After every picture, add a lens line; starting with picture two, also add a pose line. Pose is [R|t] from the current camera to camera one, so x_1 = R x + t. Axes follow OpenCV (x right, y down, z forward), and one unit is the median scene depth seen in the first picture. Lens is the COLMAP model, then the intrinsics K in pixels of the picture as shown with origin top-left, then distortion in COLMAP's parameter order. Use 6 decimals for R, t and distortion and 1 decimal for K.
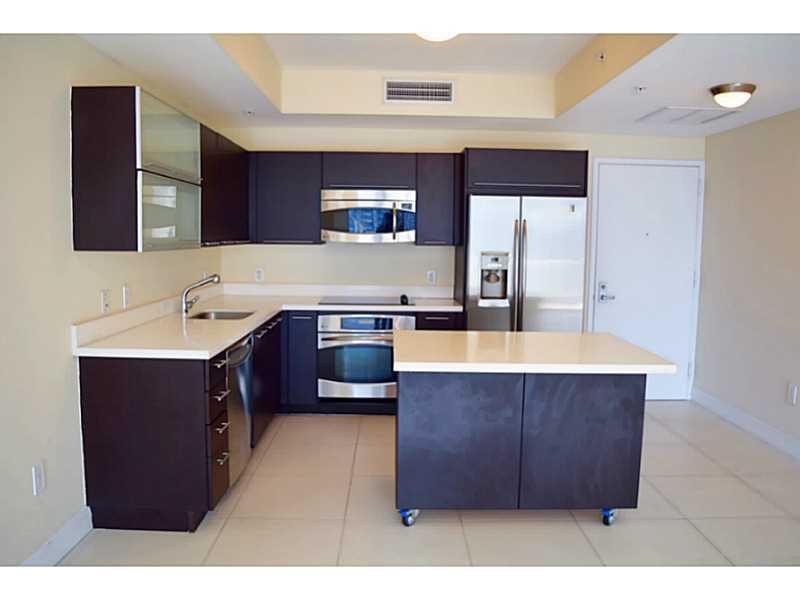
lens RADIAL K [[616.8, 0, 400.0], [0, 616.8, 300.0], [0, 0, 1]] dist [-0.108532, 0.038189]
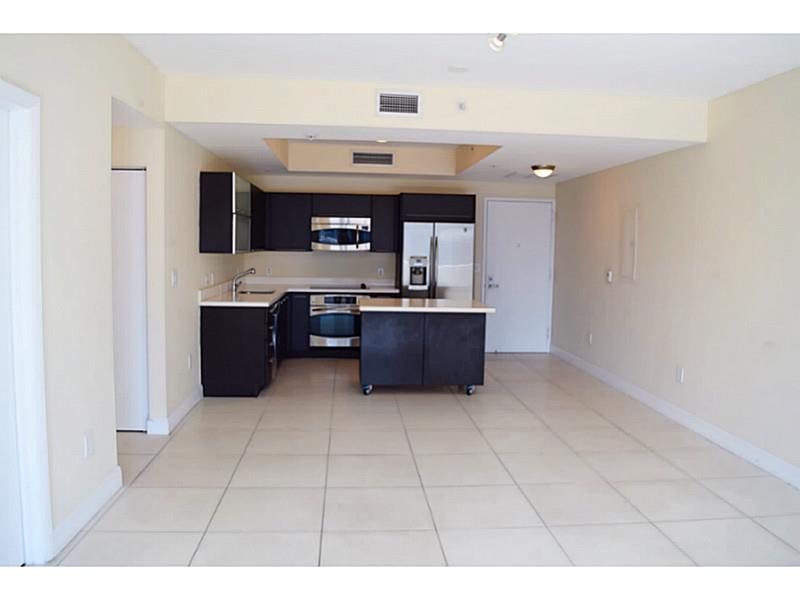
lens RADIAL K [[616.2, 0, 400.0], [0, 616.2, 300.0], [0, 0, 1]] dist [-0.090608, -0.000372]
pose [[0.997488, -0.000591, 0.070840, -0.012579], [0.001614, 0.999895, -0.014379, 0.062521], [-0.070824, 0.014457, 0.997384, -0.640928]]
